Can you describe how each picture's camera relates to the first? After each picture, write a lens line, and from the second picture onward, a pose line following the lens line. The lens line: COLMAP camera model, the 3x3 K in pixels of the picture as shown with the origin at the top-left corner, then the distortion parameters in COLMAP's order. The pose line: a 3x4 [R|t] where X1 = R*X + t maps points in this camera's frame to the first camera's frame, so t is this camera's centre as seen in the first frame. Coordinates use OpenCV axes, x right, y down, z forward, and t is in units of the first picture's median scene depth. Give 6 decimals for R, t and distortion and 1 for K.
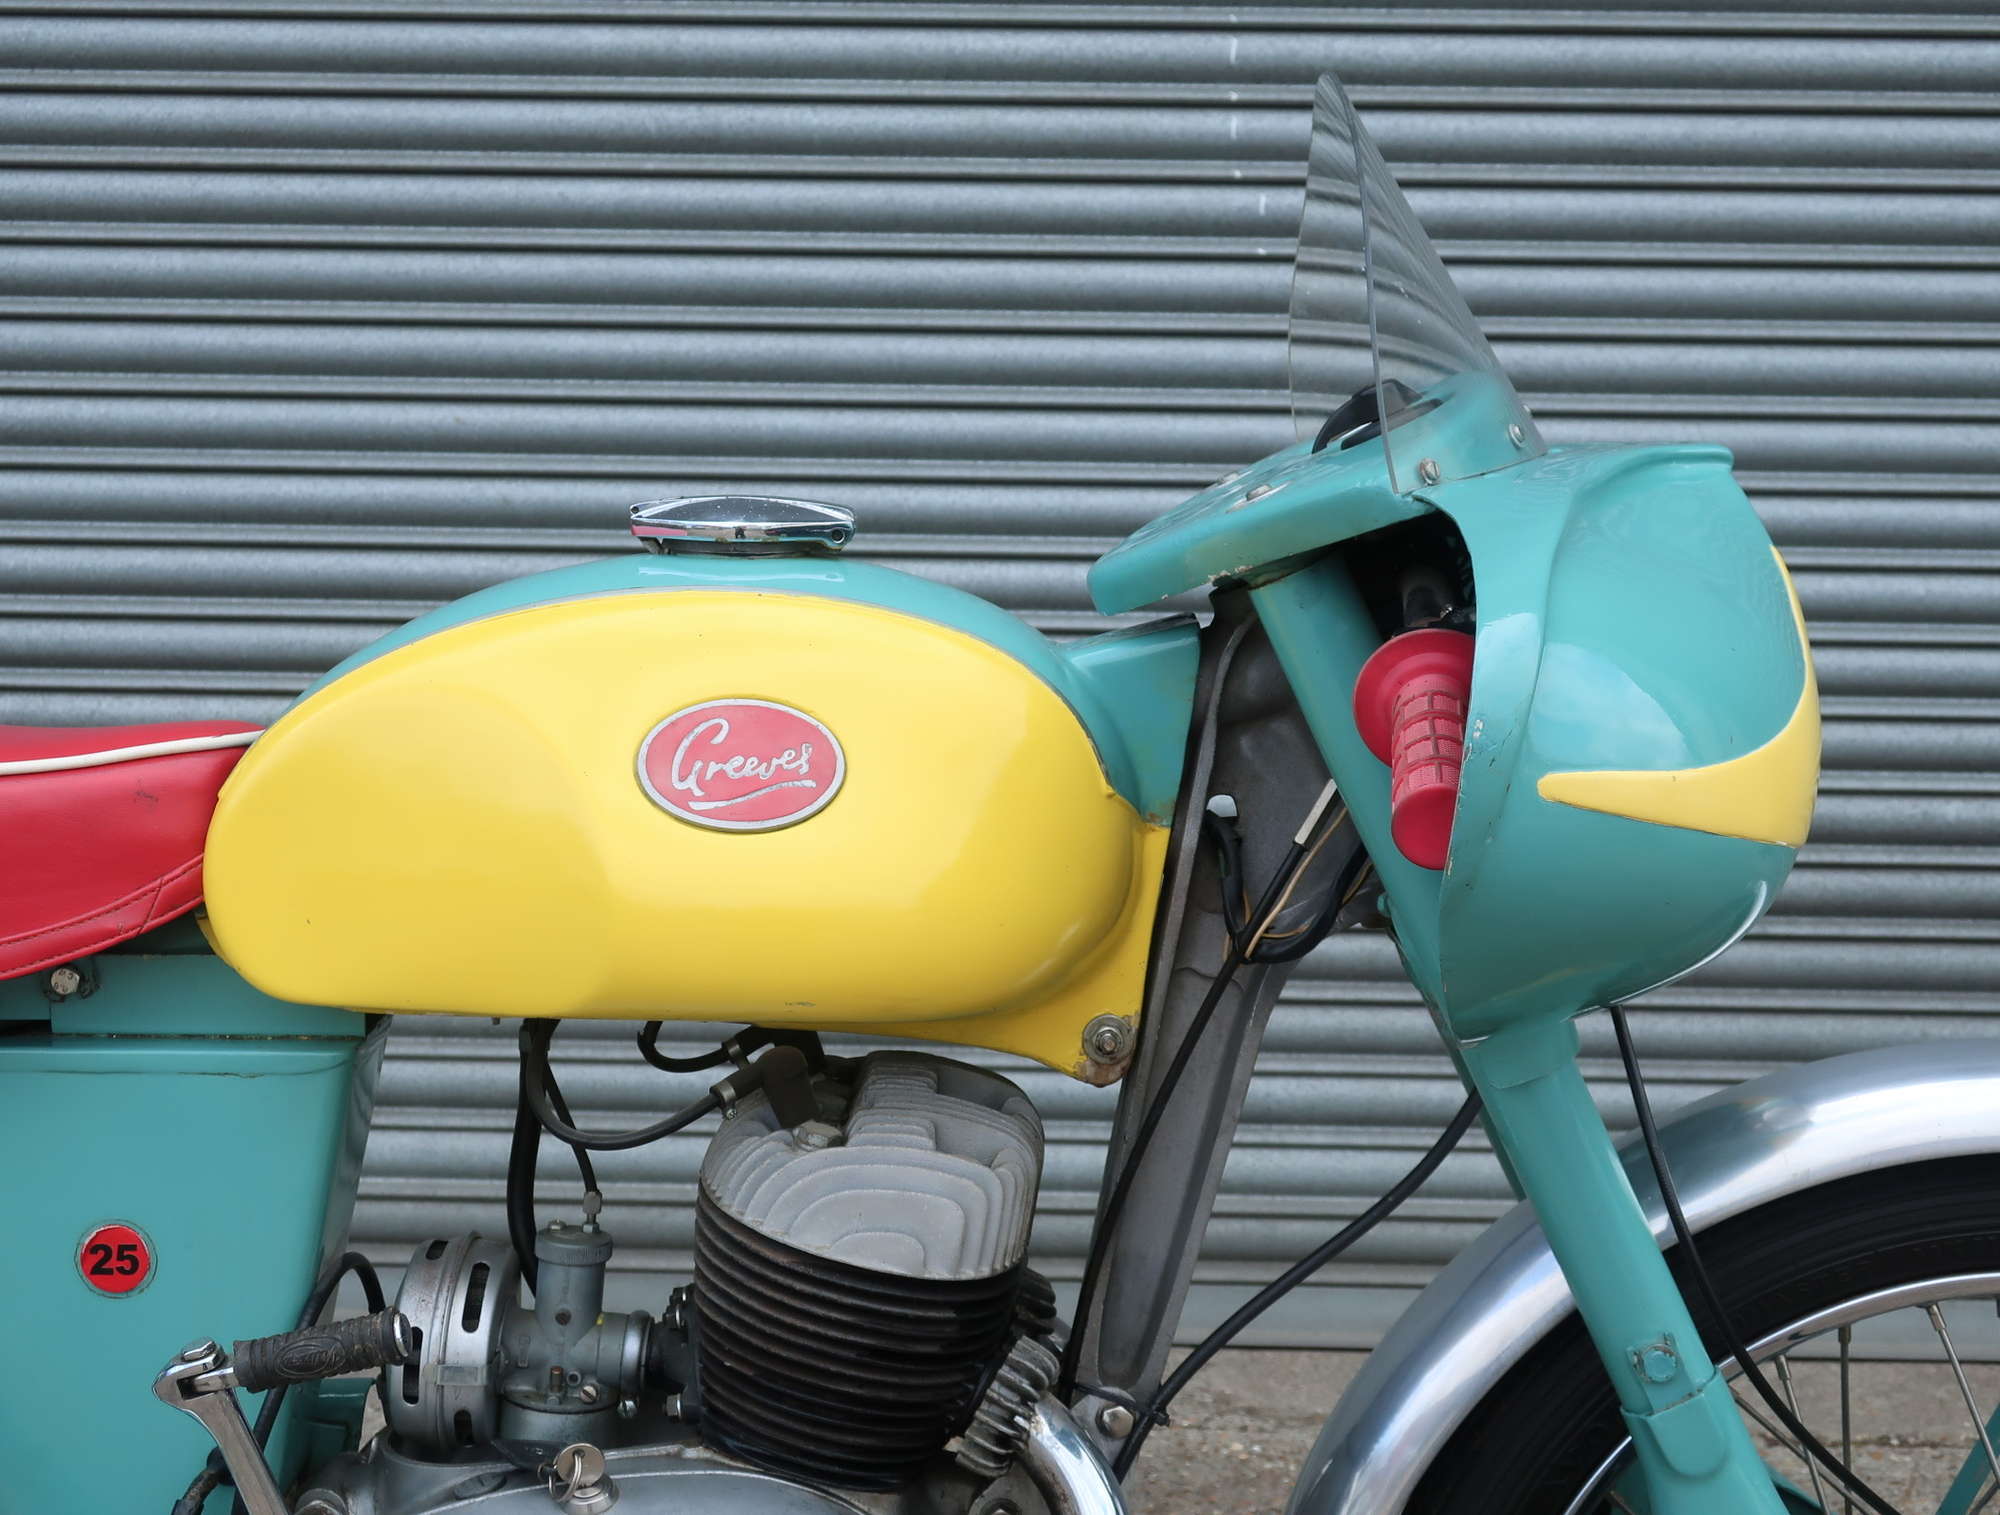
lens RADIAL K [[2787.1, 0, 1000.0], [0, 2787.1, 757.5], [0, 0, 1]] dist [-0.008207, -0.020958]
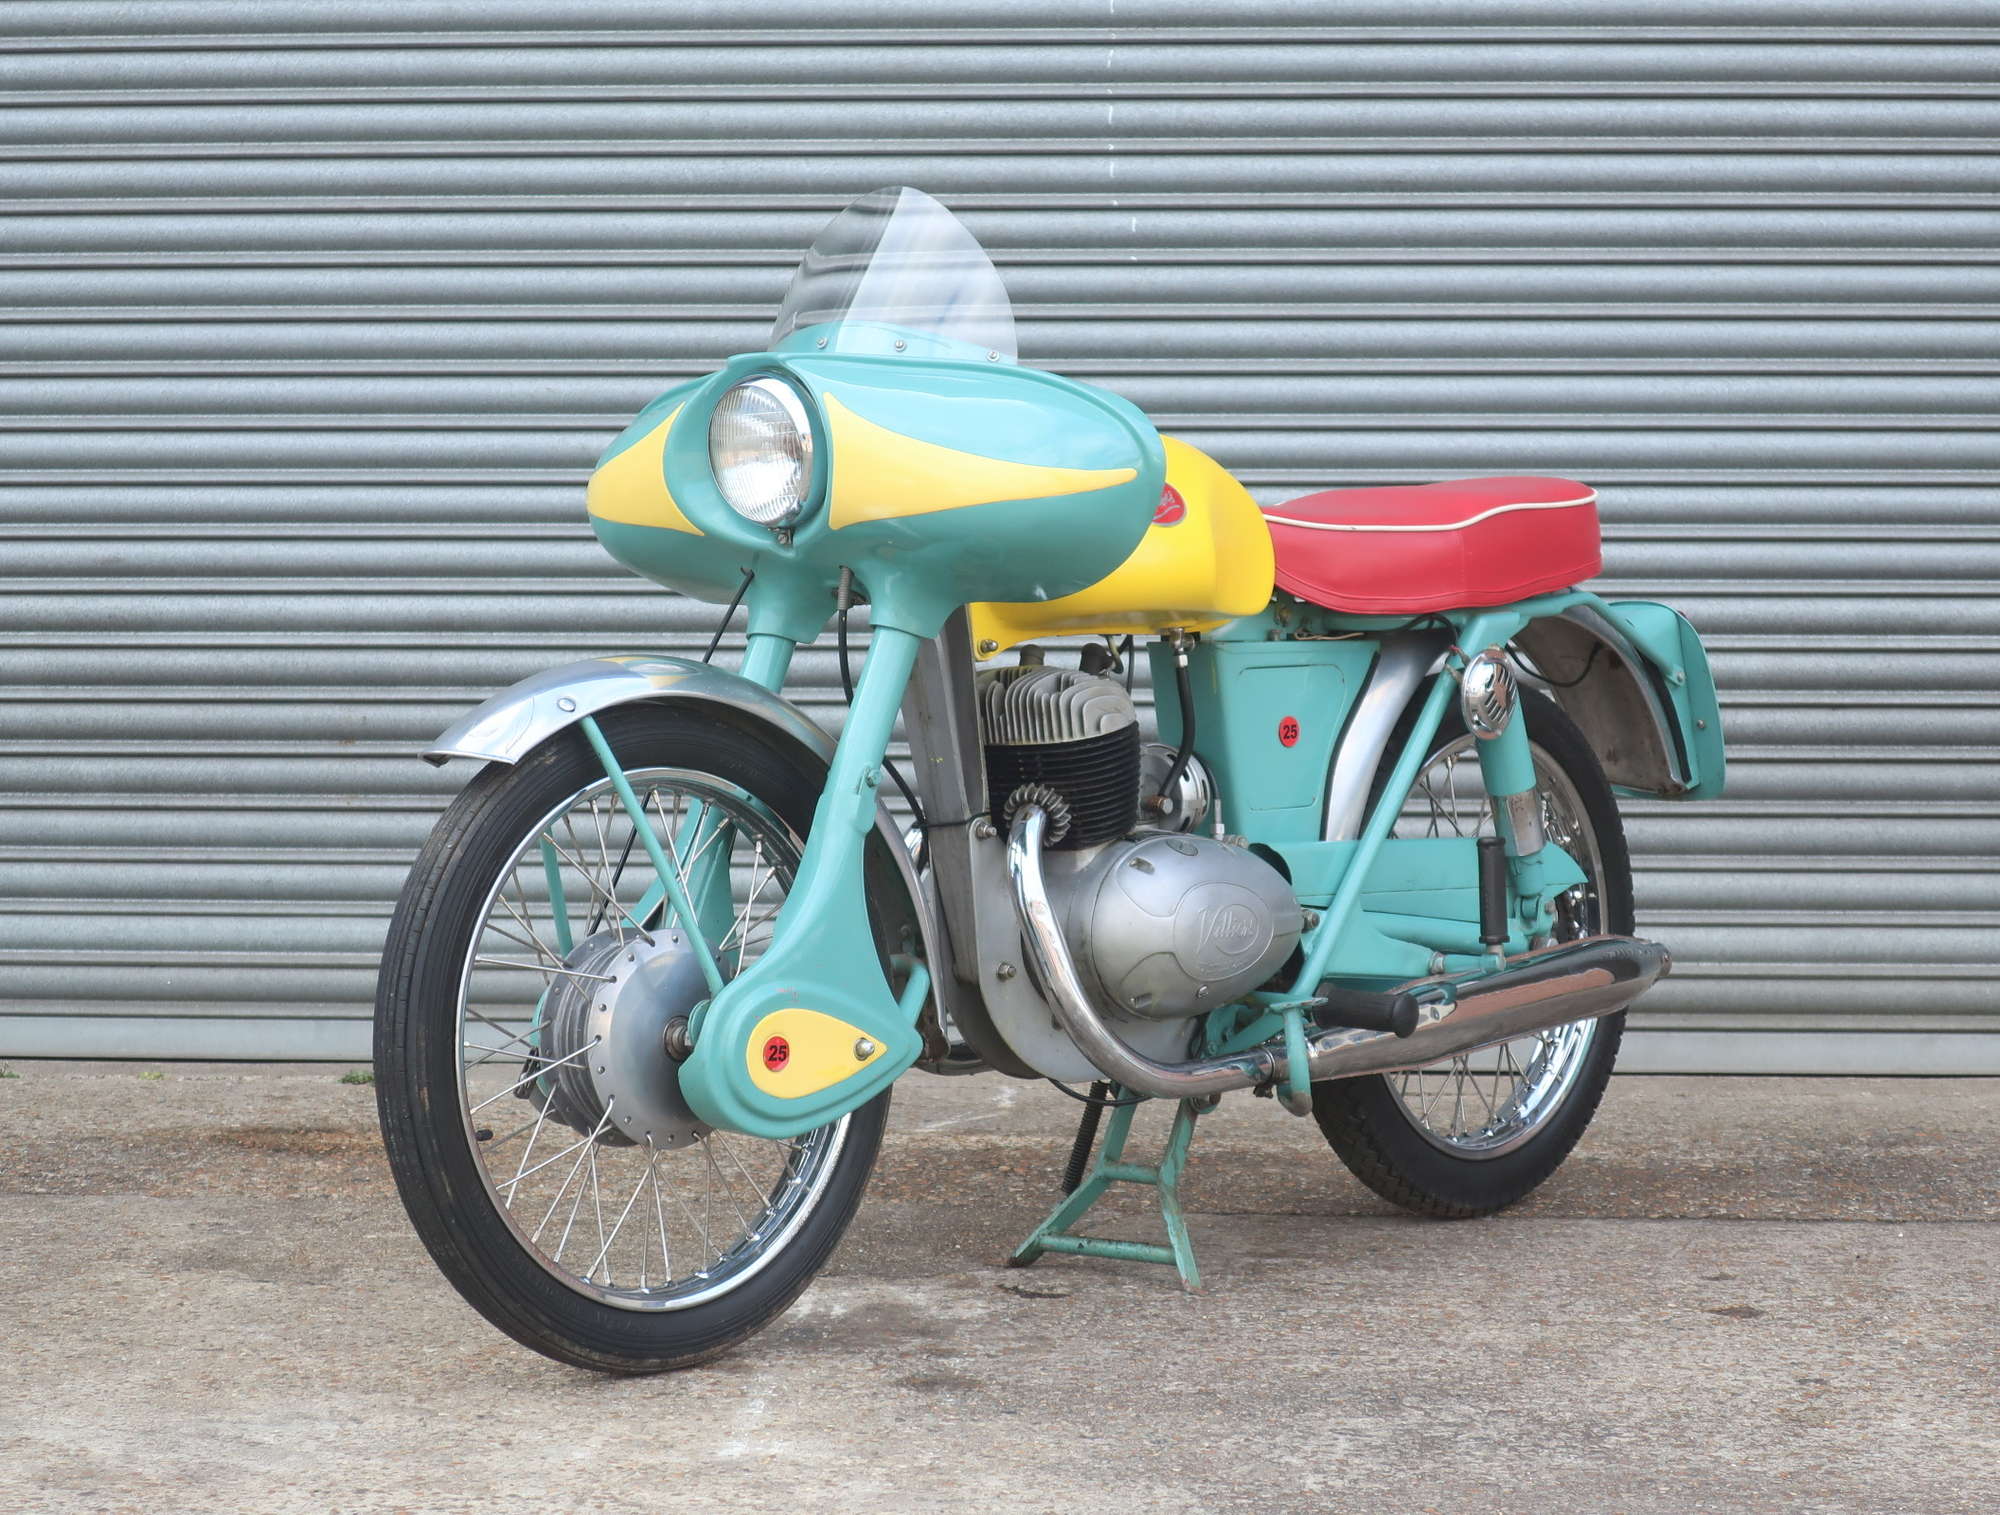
lens RADIAL K [[5073.4, 0, 1000.0], [0, 5073.4, 757.5], [0, 0, 1]] dist [-0.010269, -2.191804]
pose [[0.999050, -0.011710, -0.041976, 0.129613], [0.009367, 0.998410, -0.055586, 0.200601], [0.042561, 0.055140, 0.997571, -1.472298]]
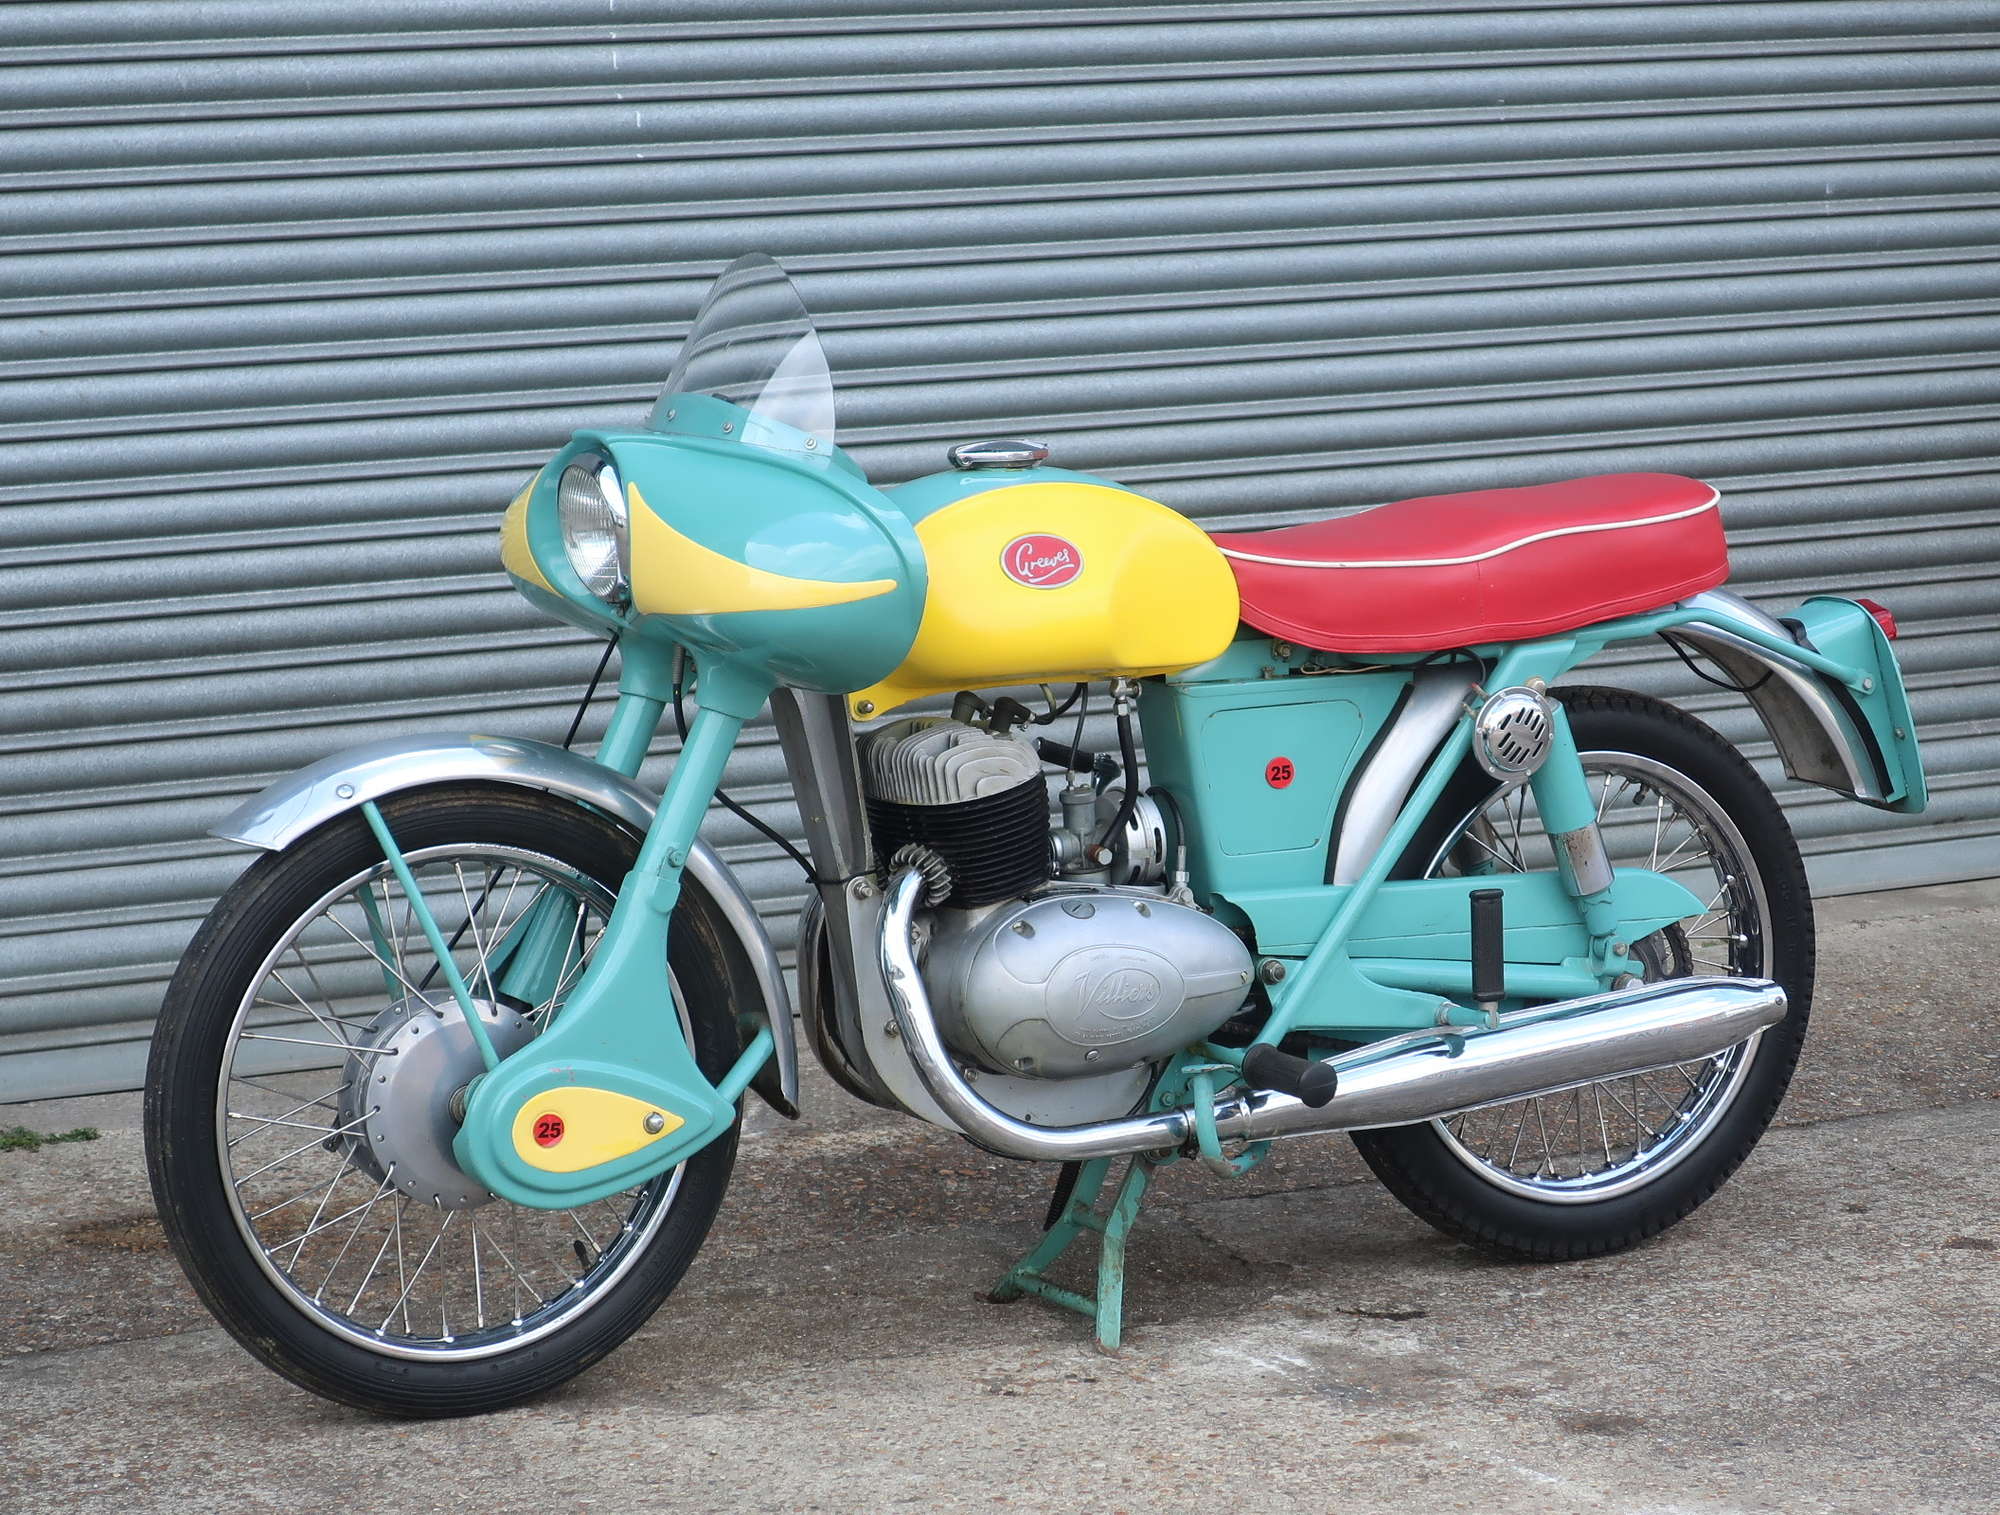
lens RADIAL K [[6464.0, 0, 1000.0], [0, 6464.0, 757.5], [0, 0, 1]] dist [0.046581, -2.843700]
pose [[0.865717, -0.101319, 0.490172, -1.224746], [0.085373, 0.994838, 0.054852, -0.057324], [-0.493199, -0.005639, 0.869898, -1.624589]]
